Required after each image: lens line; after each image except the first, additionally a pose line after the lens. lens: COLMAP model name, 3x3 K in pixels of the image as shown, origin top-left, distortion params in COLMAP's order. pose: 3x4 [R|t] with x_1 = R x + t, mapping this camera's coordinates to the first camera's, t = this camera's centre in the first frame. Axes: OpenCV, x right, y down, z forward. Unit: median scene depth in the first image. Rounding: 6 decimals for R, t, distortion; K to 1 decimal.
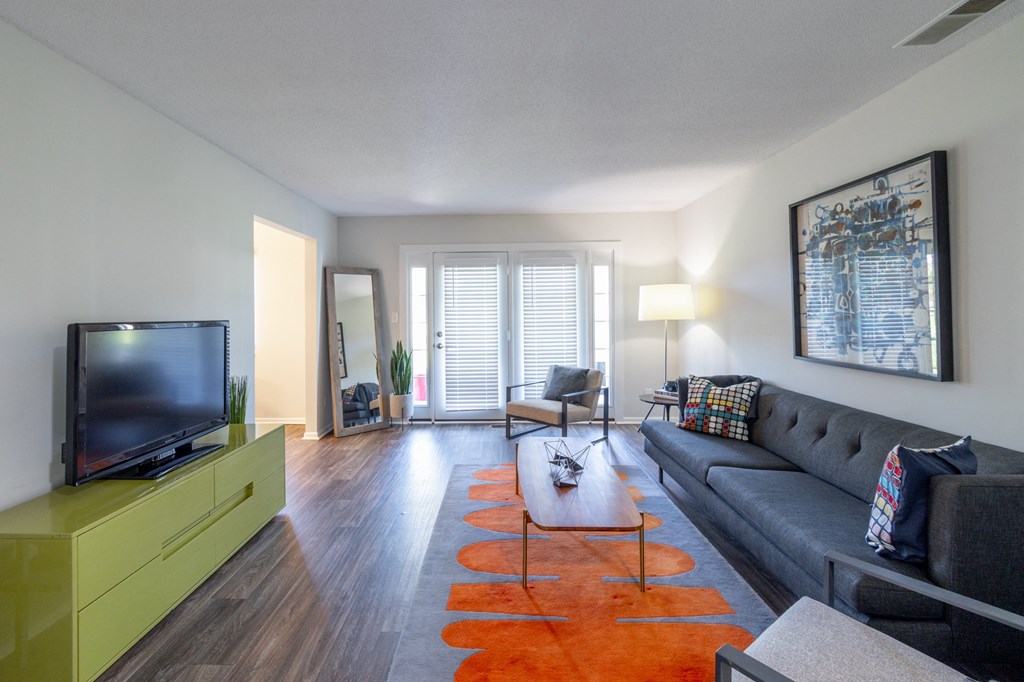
lens RADIAL K [[530.5, 0, 511.5], [0, 530.5, 296.8], [0, 0, 1]] dist [-0.000599, -0.000880]
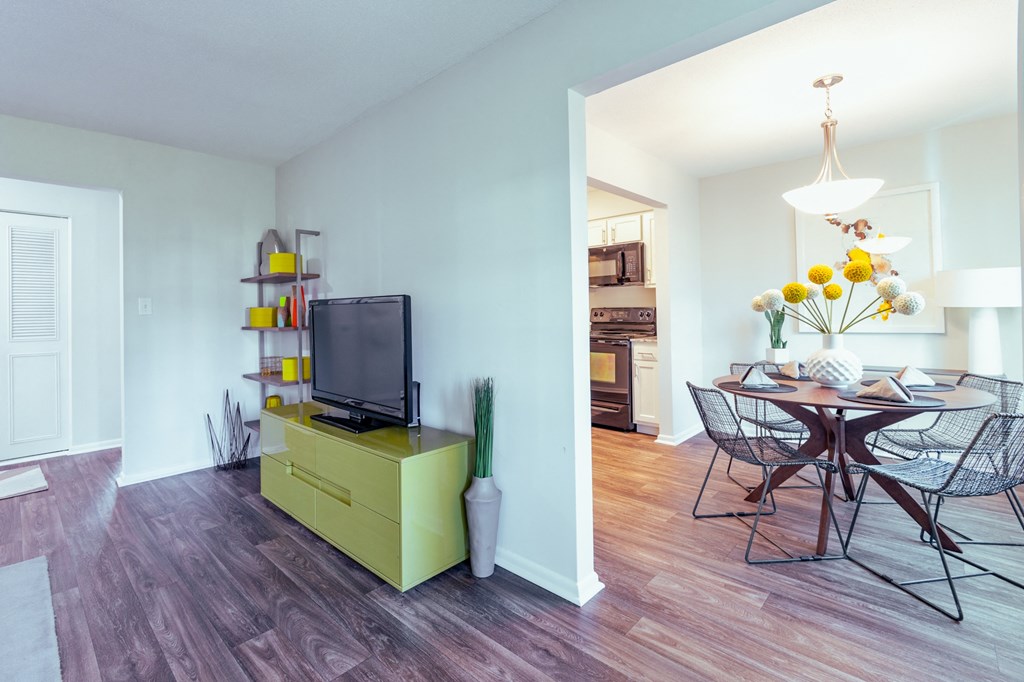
lens RADIAL K [[463.1, 0, 512.9], [0, 463.1, 312.8], [0, 0, 1]] dist [0.000470, 0.000078]
pose [[-0.692896, 0.017089, -0.720835, -0.164832], [0.040590, 0.999058, -0.015332, 0.095922], [0.719894, -0.039882, -0.692937, 2.059813]]
